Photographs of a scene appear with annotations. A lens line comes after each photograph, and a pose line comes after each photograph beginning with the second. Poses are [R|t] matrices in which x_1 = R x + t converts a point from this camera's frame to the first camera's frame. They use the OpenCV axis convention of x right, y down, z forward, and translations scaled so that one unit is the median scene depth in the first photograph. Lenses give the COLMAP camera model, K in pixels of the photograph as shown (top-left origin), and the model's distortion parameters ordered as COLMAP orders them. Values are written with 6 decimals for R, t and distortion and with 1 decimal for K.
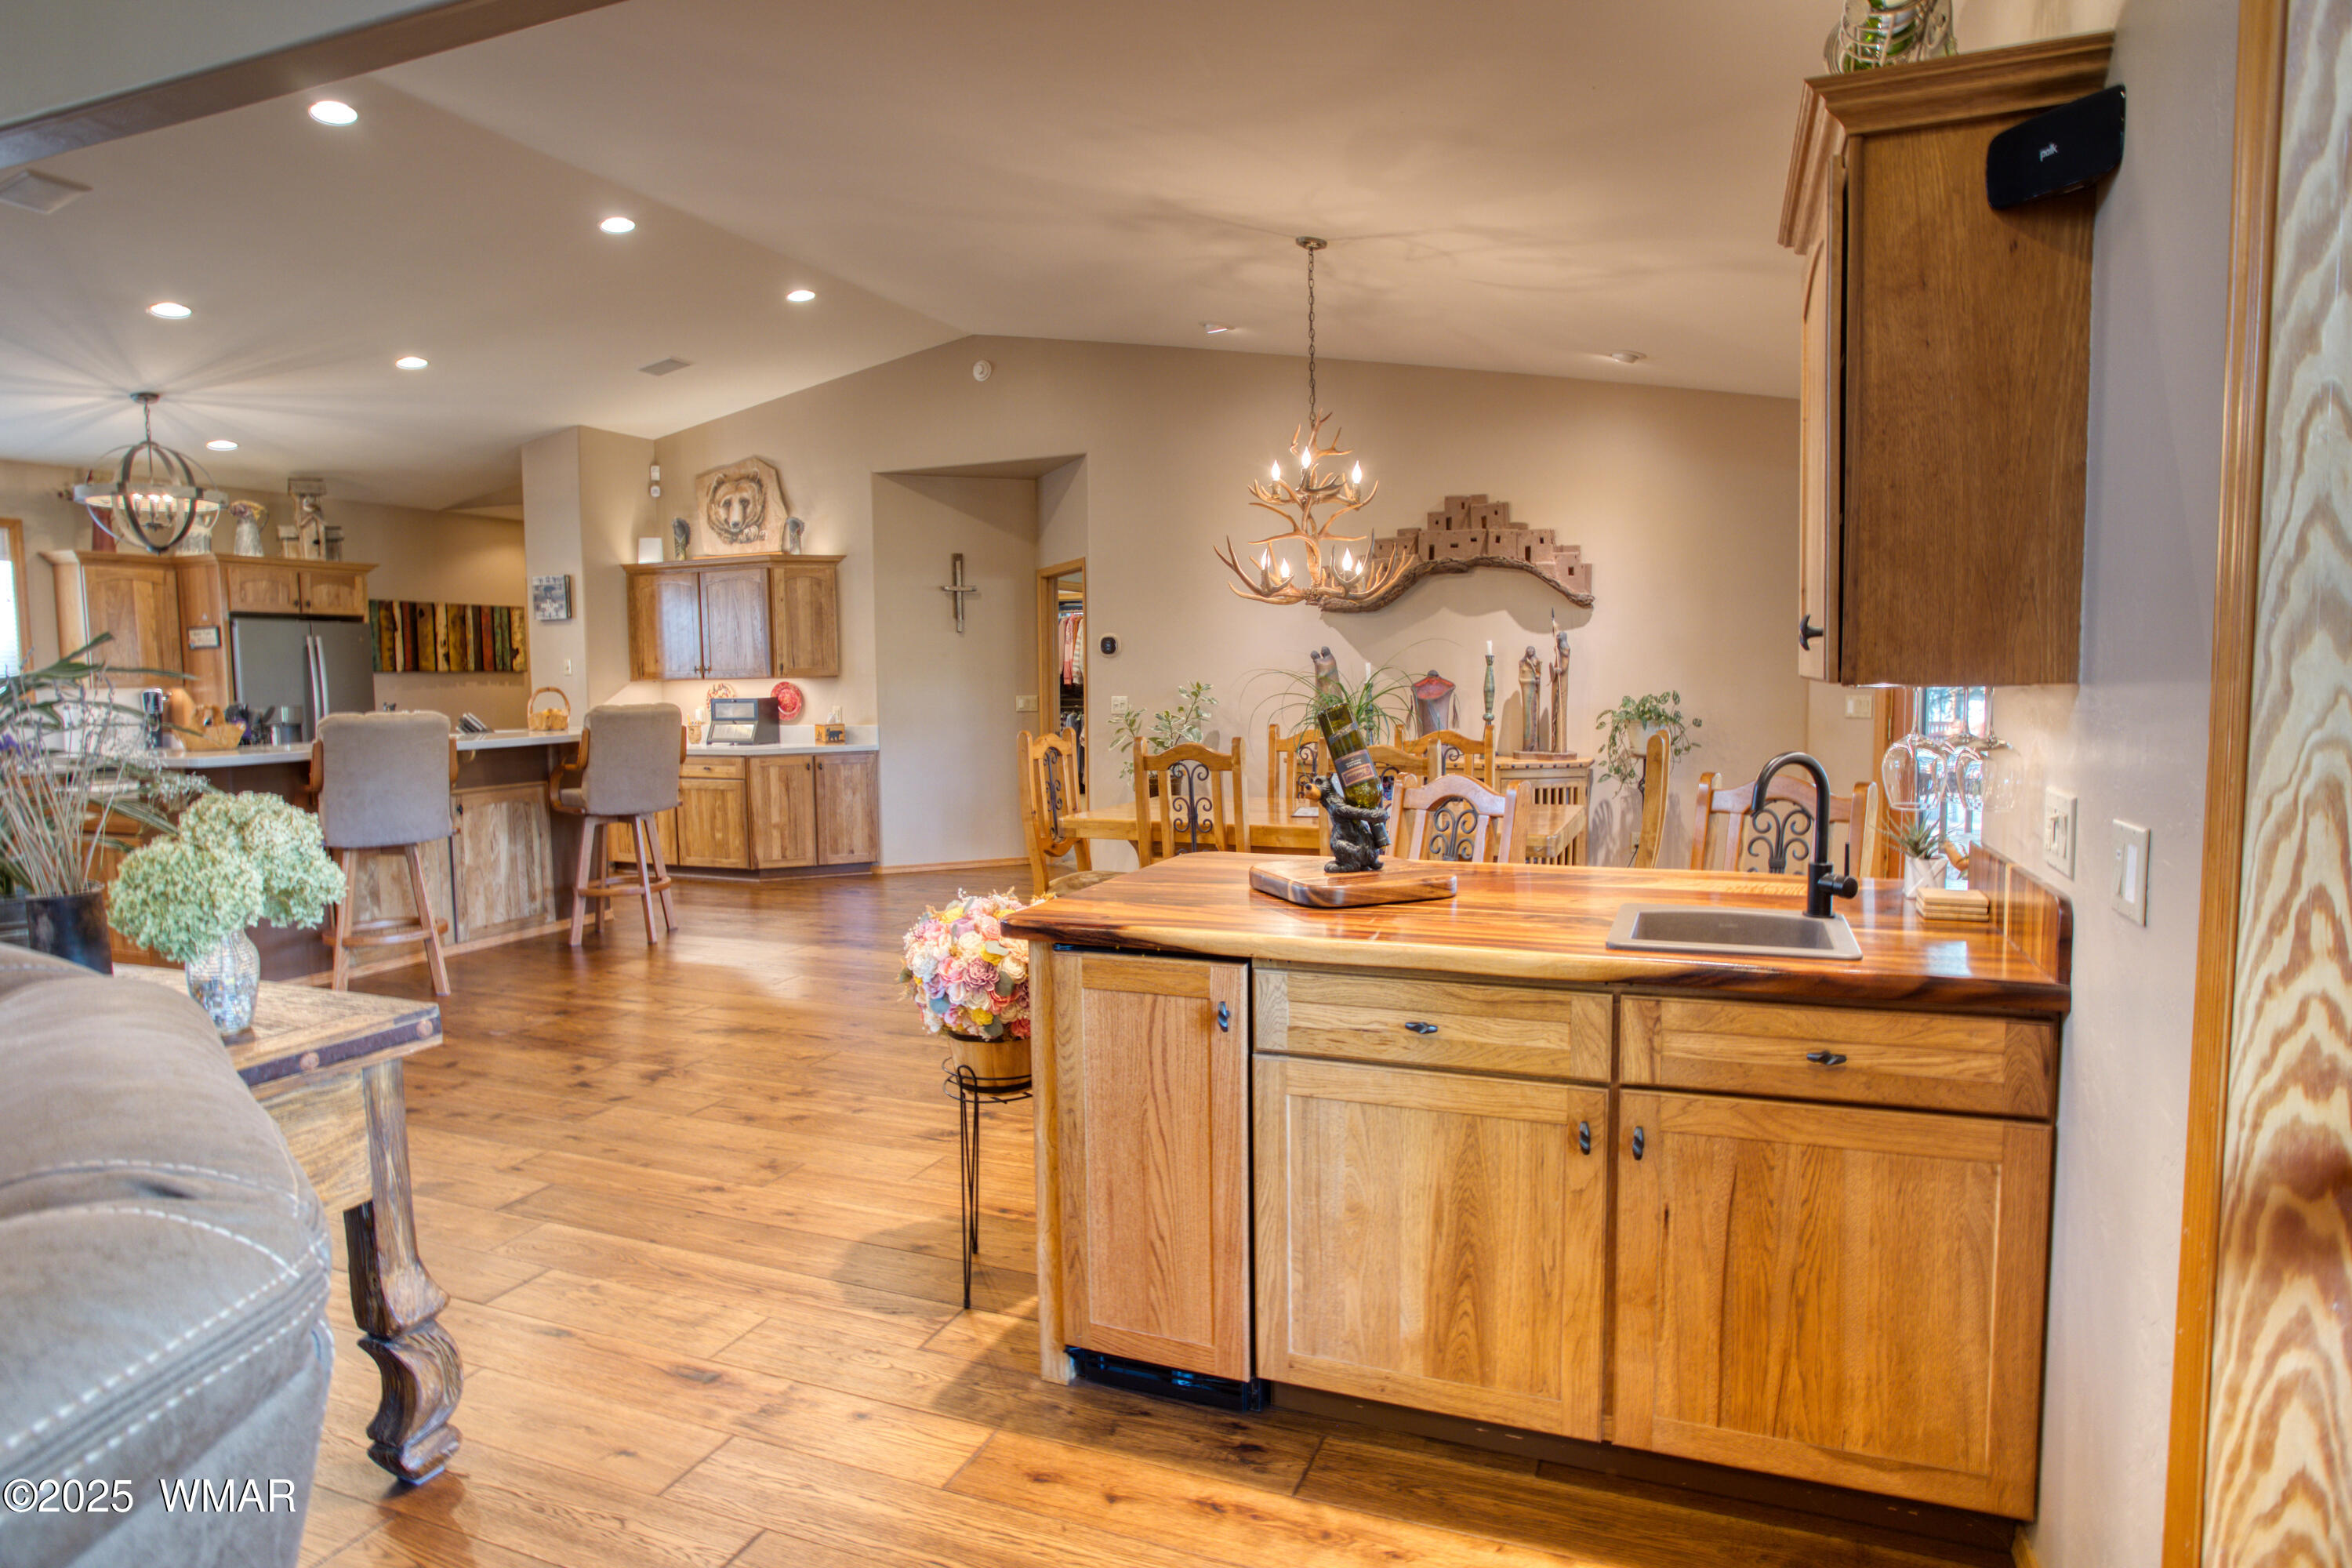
lens RADIAL K [[1284.3, 0, 1189.1], [0, 1284.3, 786.1], [0, 0, 1]] dist [-0.043964, 0.011122]
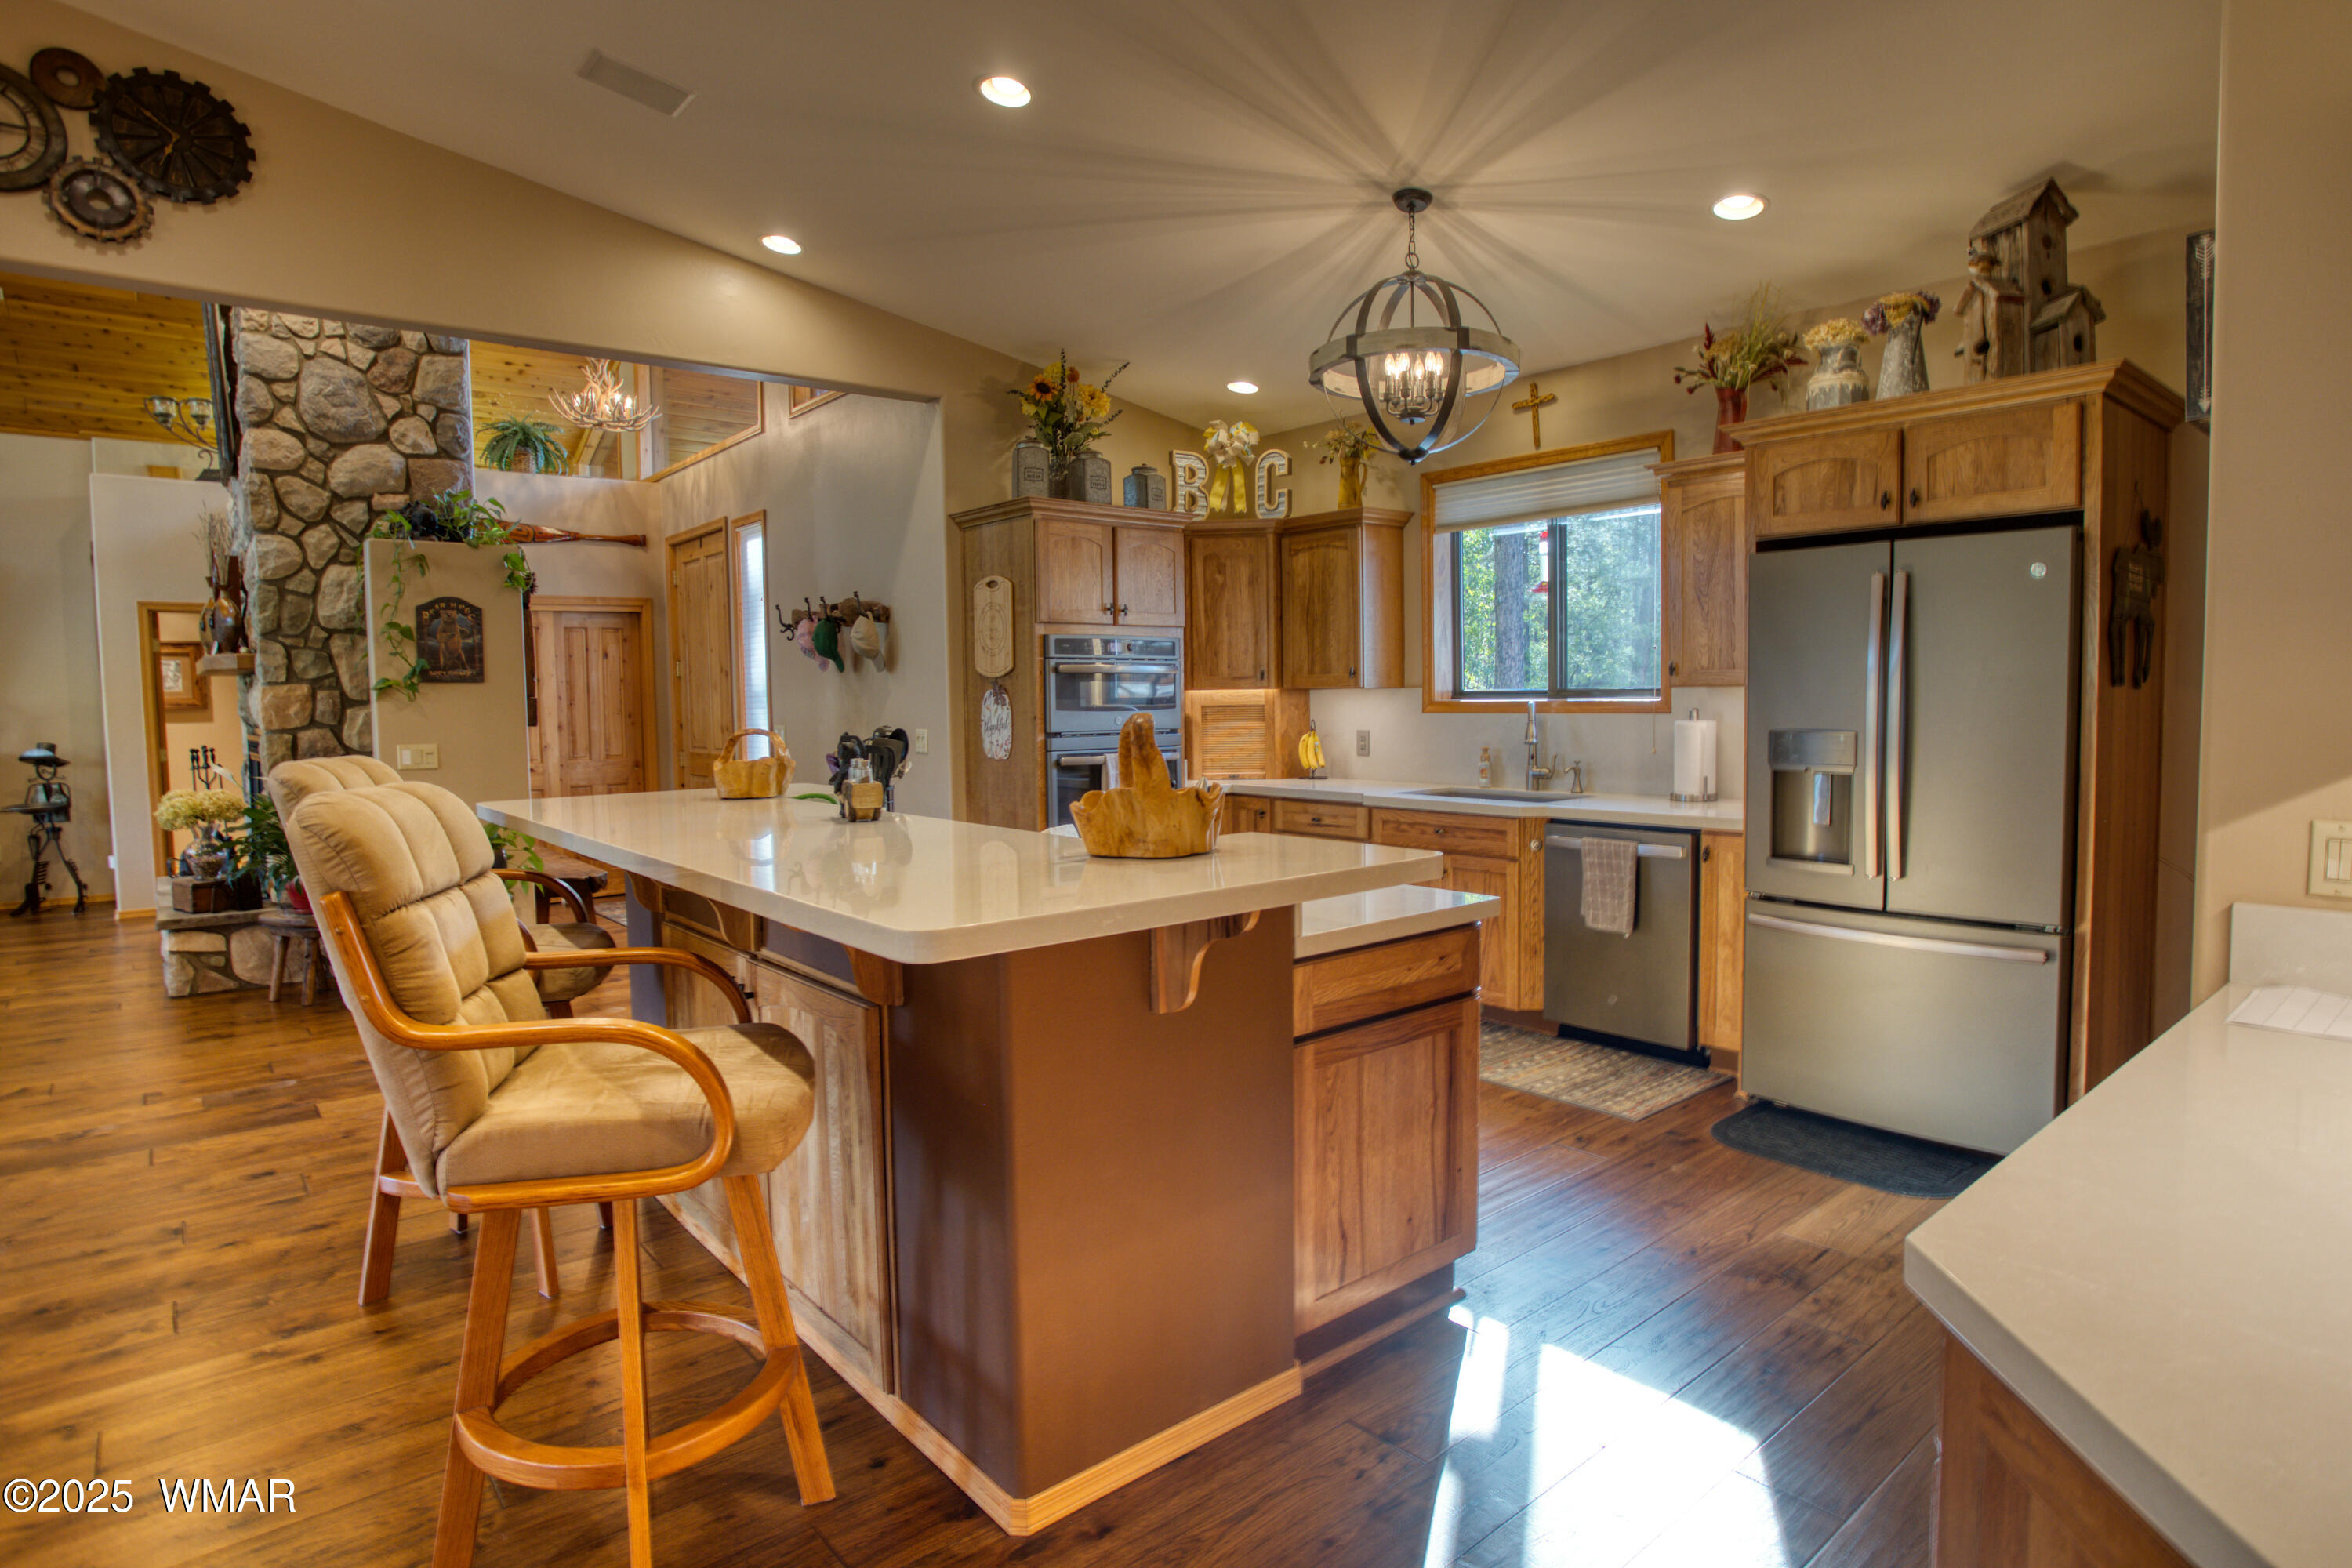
lens RADIAL K [[1284.3, 0, 1102.7], [0, 1284.3, 783.1], [0, 0, 1]] dist [-0.043964, 0.011122]
pose [[-0.493864, 0.081773, -0.865685, -0.185853], [-0.056245, 0.990479, 0.125649, -0.089553], [0.867718, 0.110744, -0.484563, 1.010443]]
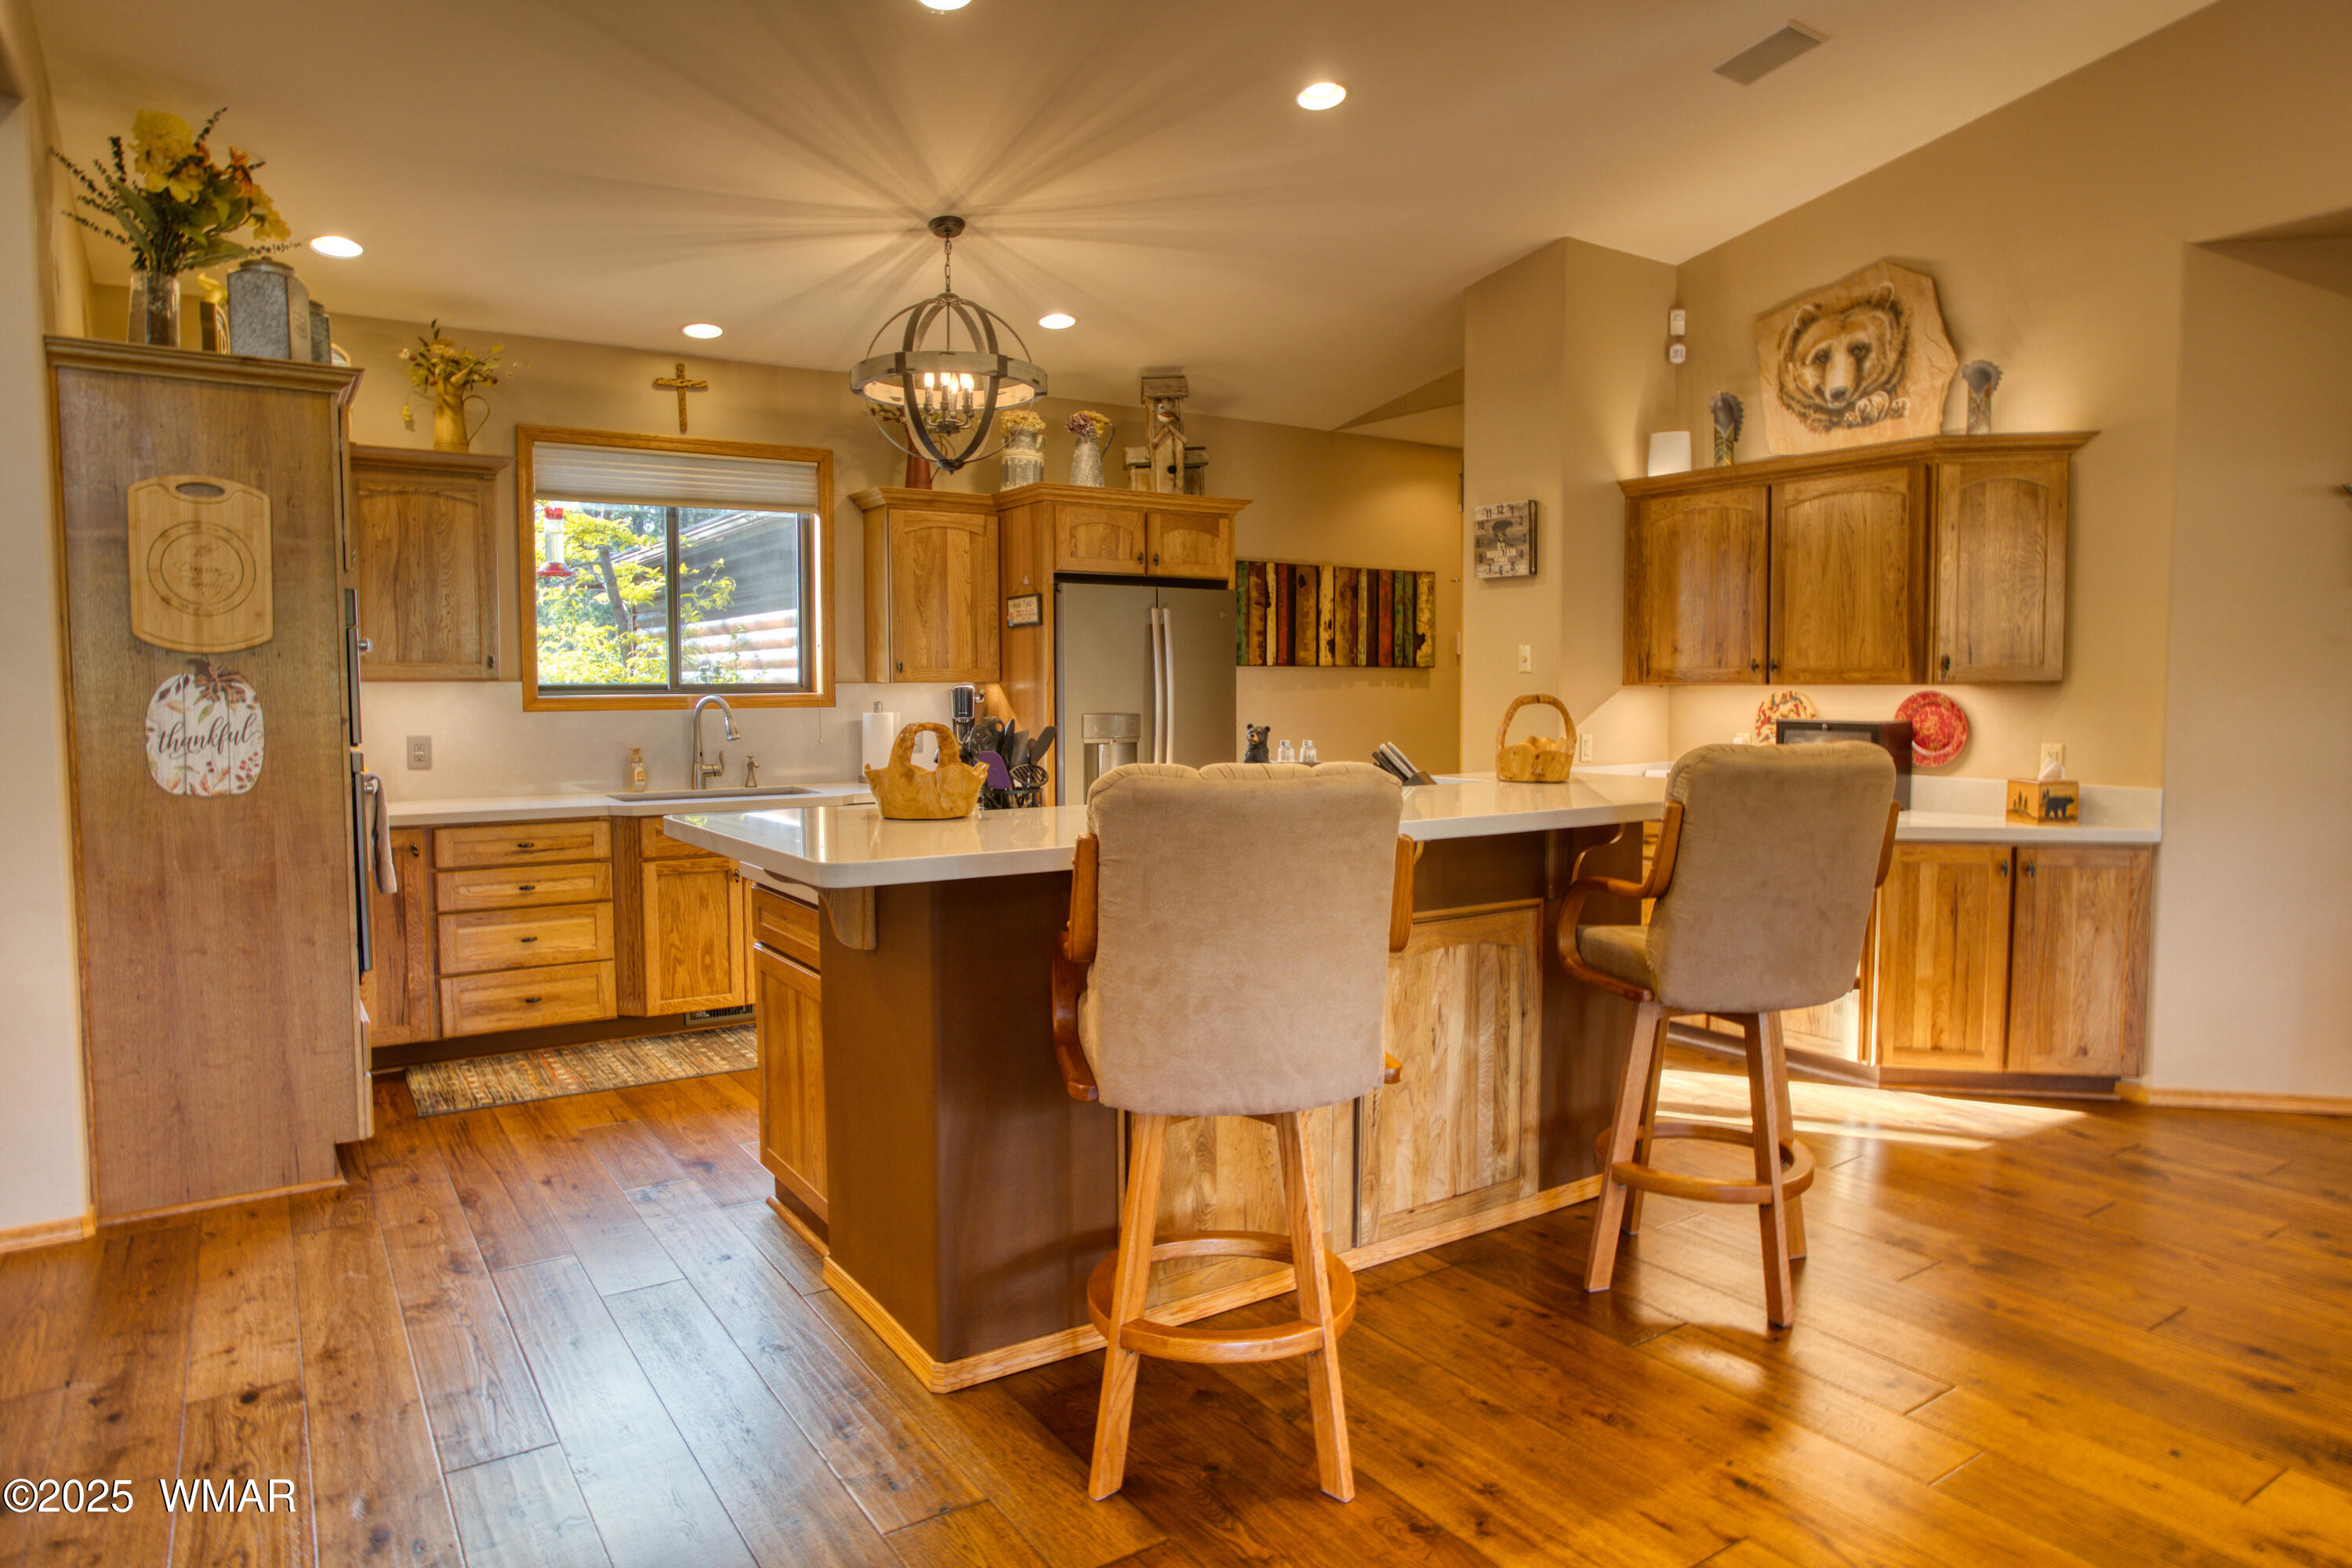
lens RADIAL K [[1483.6, 0, 1273.6], [0, 1483.6, 789.9], [0, 0, 1]] dist [-0.040076, 0.001798]
pose [[0.852904, 0.050088, -0.519660, -0.243835], [-0.056567, 0.998393, 0.003389, -0.031141], [0.518995, 0.026506, 0.854366, 0.381730]]
